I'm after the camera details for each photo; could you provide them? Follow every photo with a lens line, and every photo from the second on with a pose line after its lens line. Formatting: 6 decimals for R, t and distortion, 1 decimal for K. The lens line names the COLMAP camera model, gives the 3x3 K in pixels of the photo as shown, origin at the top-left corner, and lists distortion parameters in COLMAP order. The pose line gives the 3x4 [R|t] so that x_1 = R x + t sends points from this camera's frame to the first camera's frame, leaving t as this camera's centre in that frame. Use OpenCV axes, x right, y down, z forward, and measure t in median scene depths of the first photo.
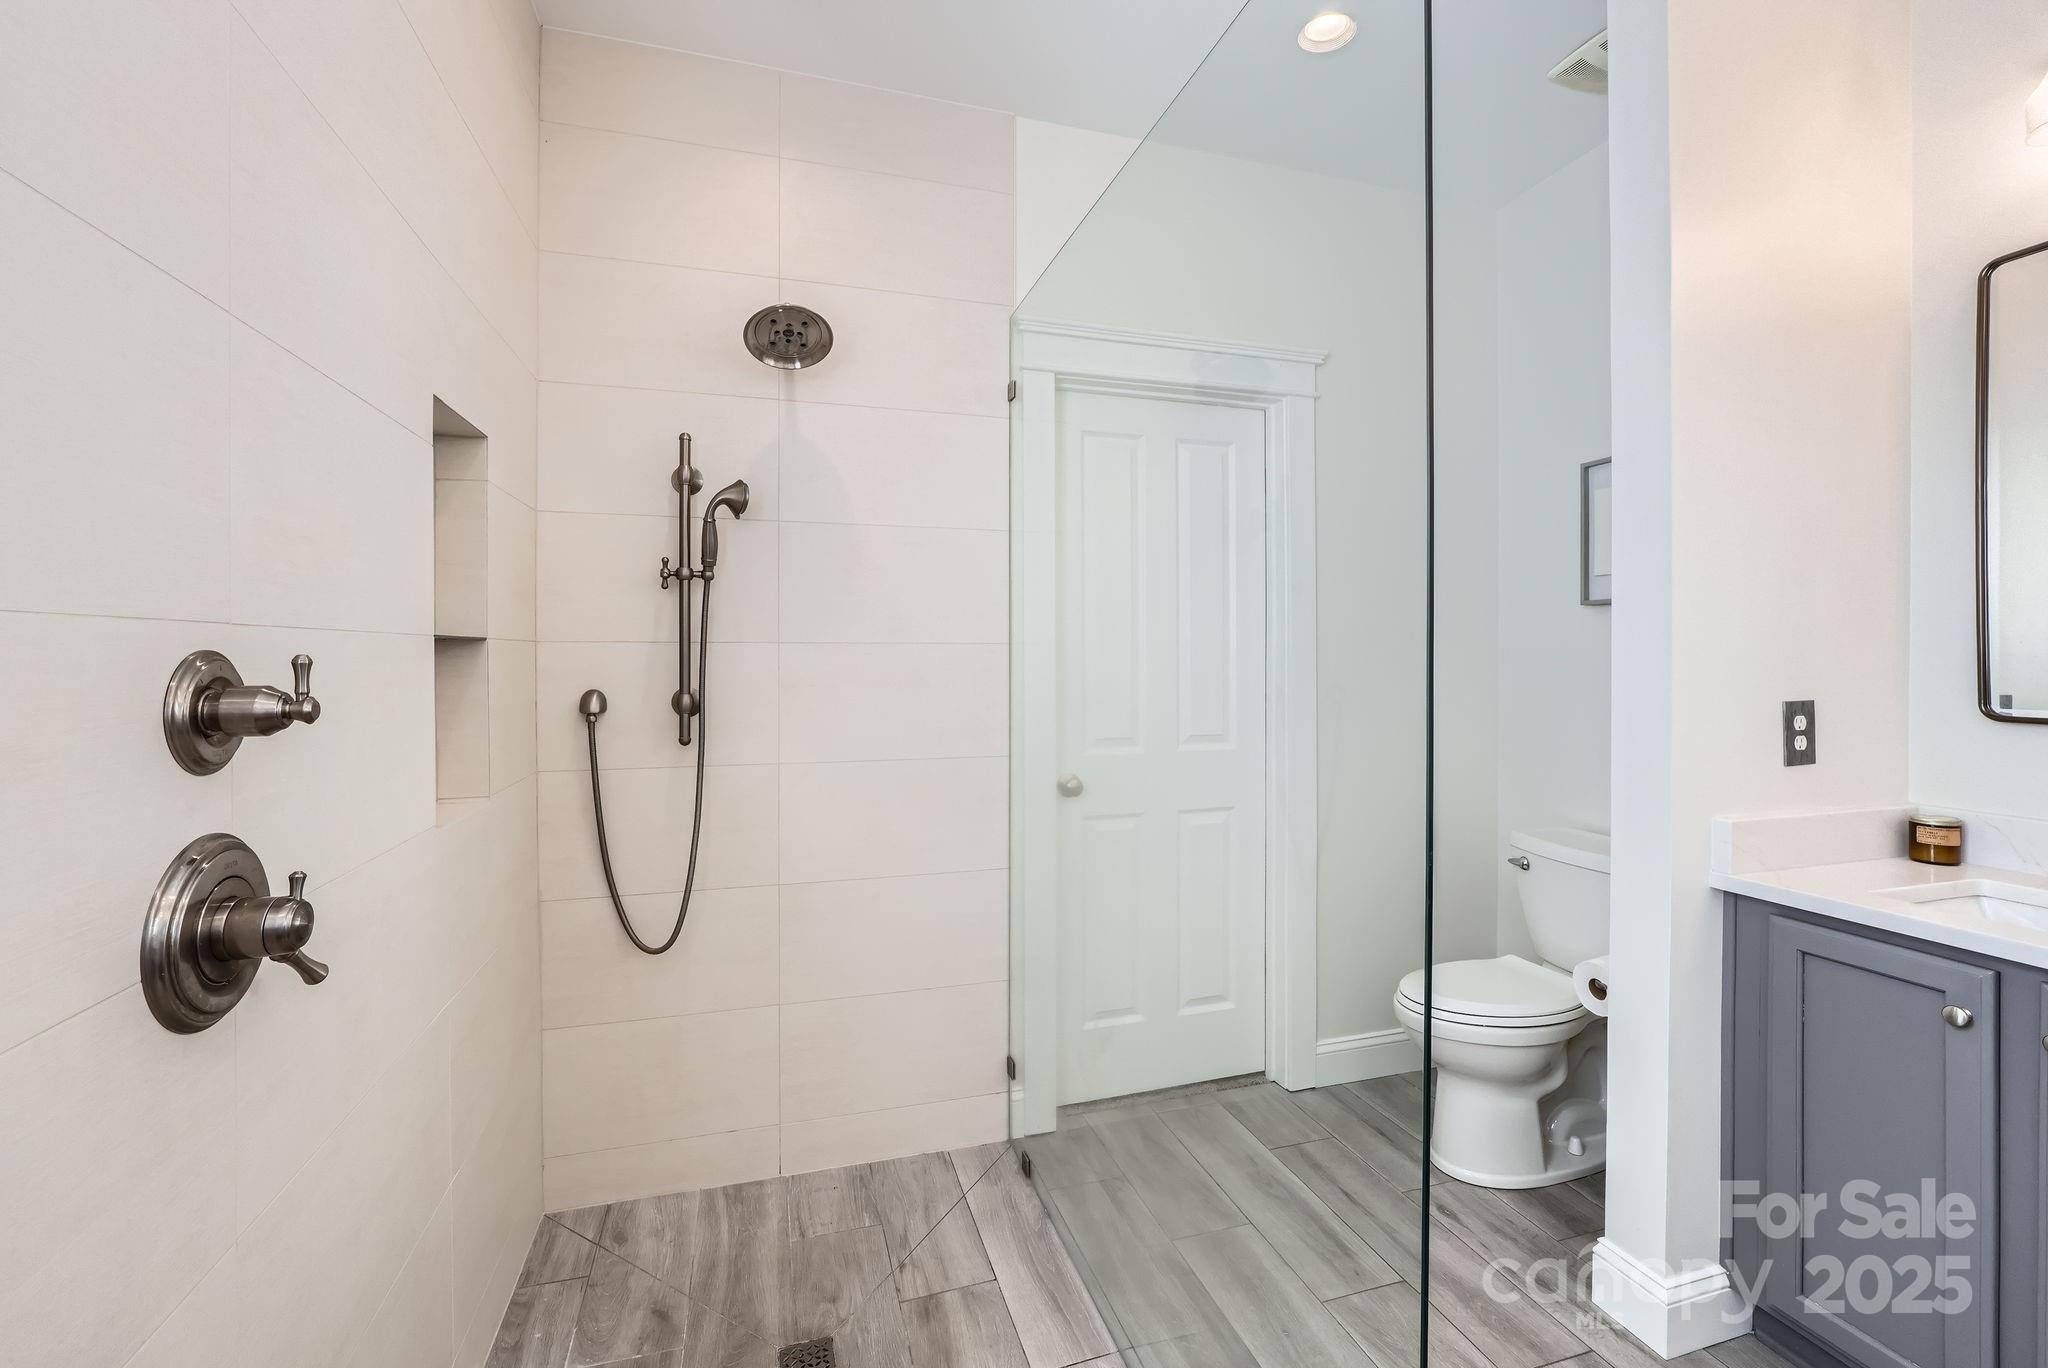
lens RADIAL K [[878.0, 0, 1041.0], [0, 878.0, 686.0], [0, 0, 1]] dist [-0.015429, 0.005612]
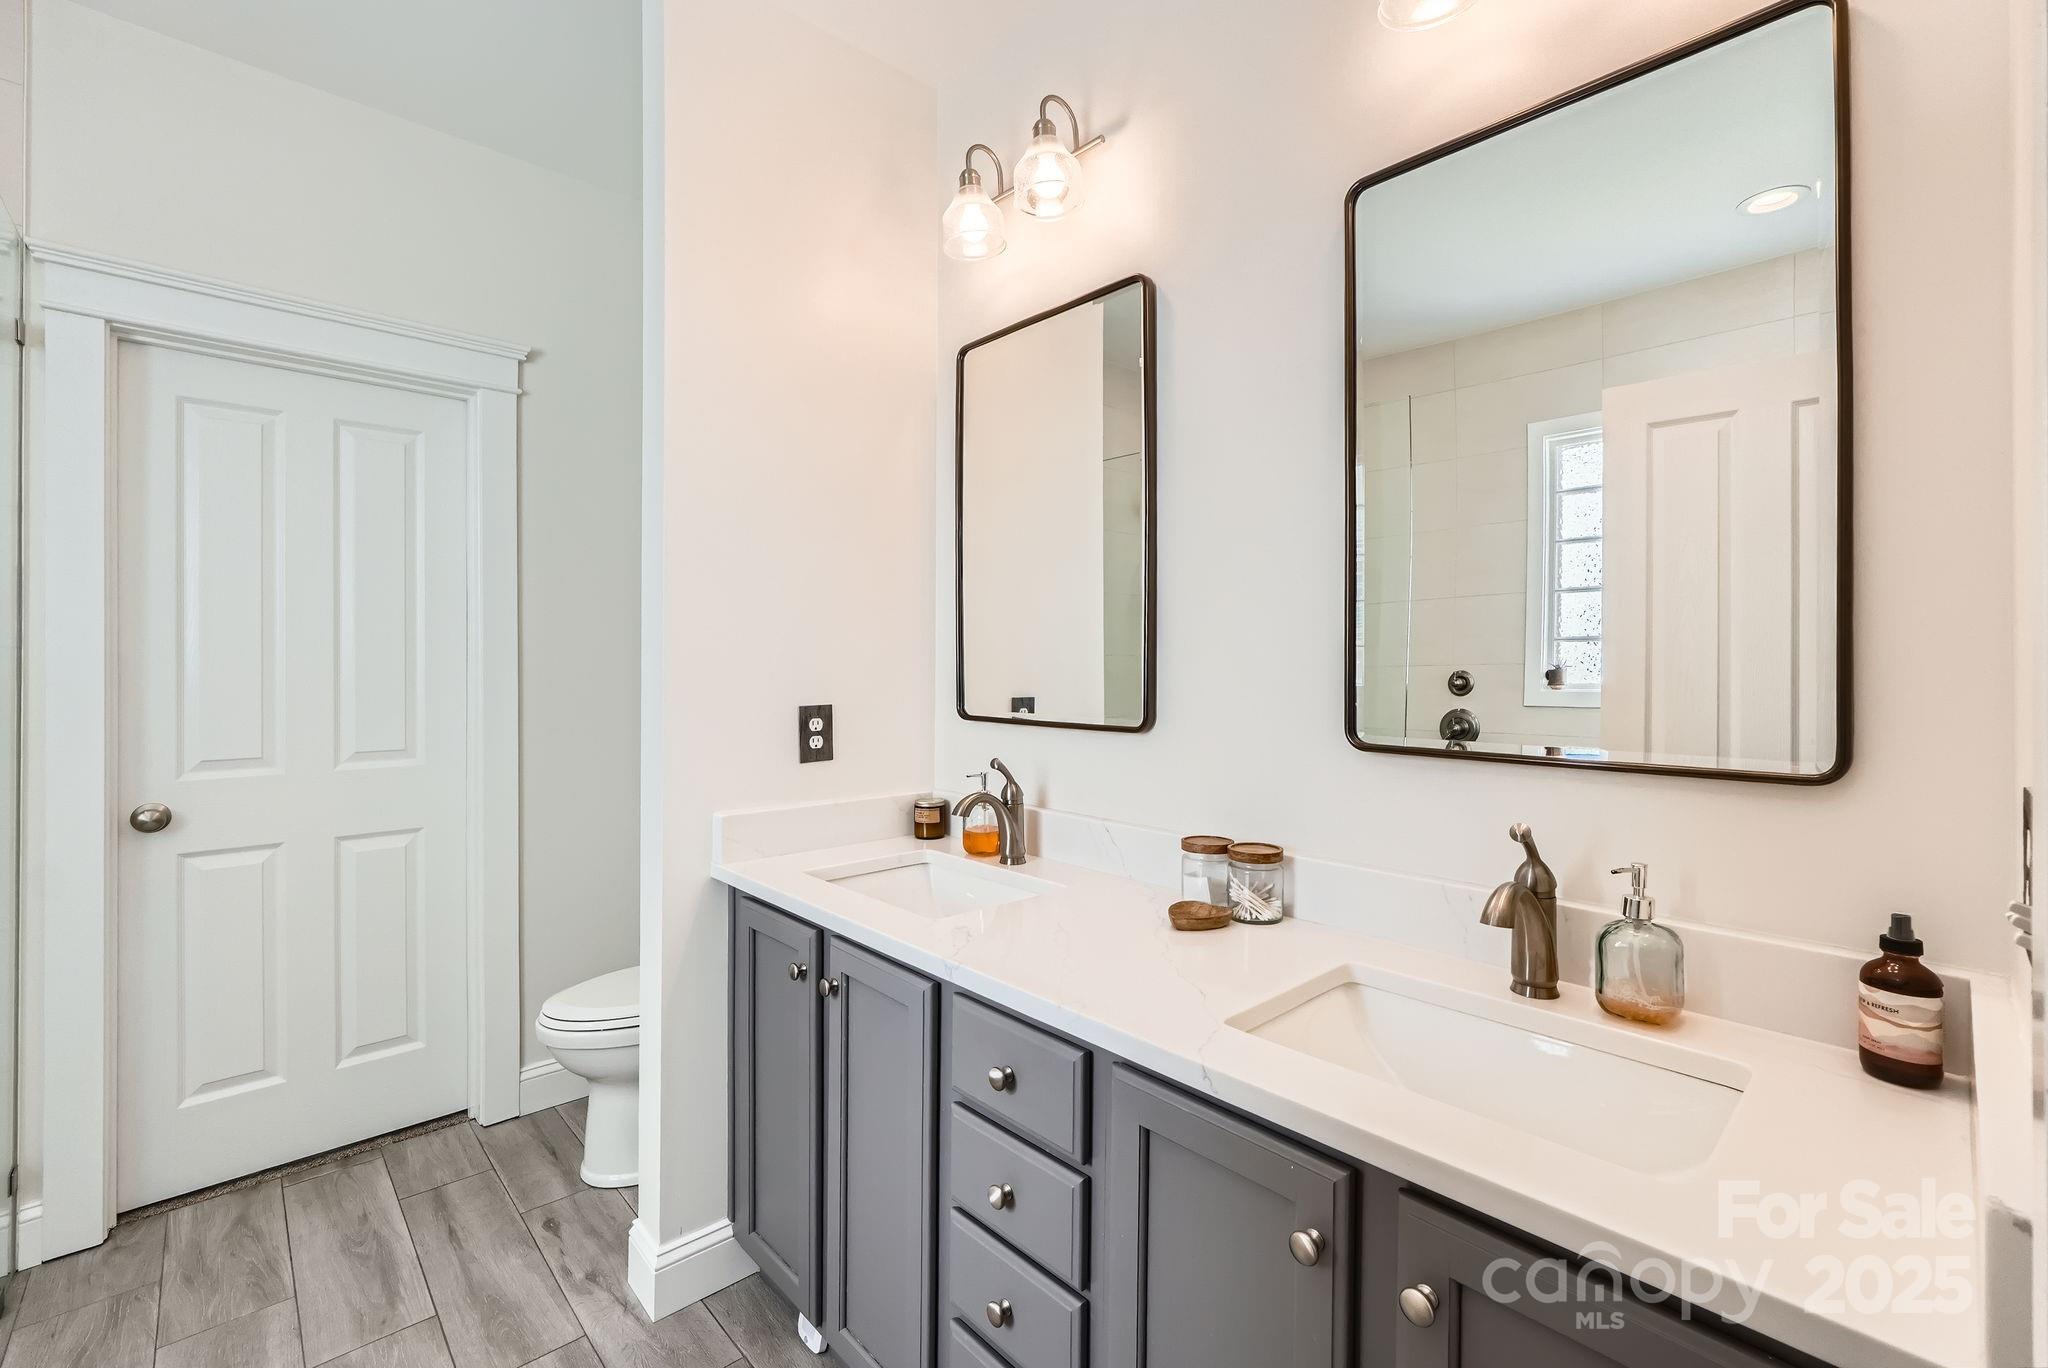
lens RADIAL K [[878.0, 0, 1031.7], [0, 878.0, 688.2], [0, 0, 1]] dist [-0.015429, 0.005612]
pose [[0.898432, -0.007087, 0.439056, 0.462543], [0.009781, 0.999945, -0.003875, 0.001187], [-0.439005, 0.007775, 0.898451, -0.120377]]
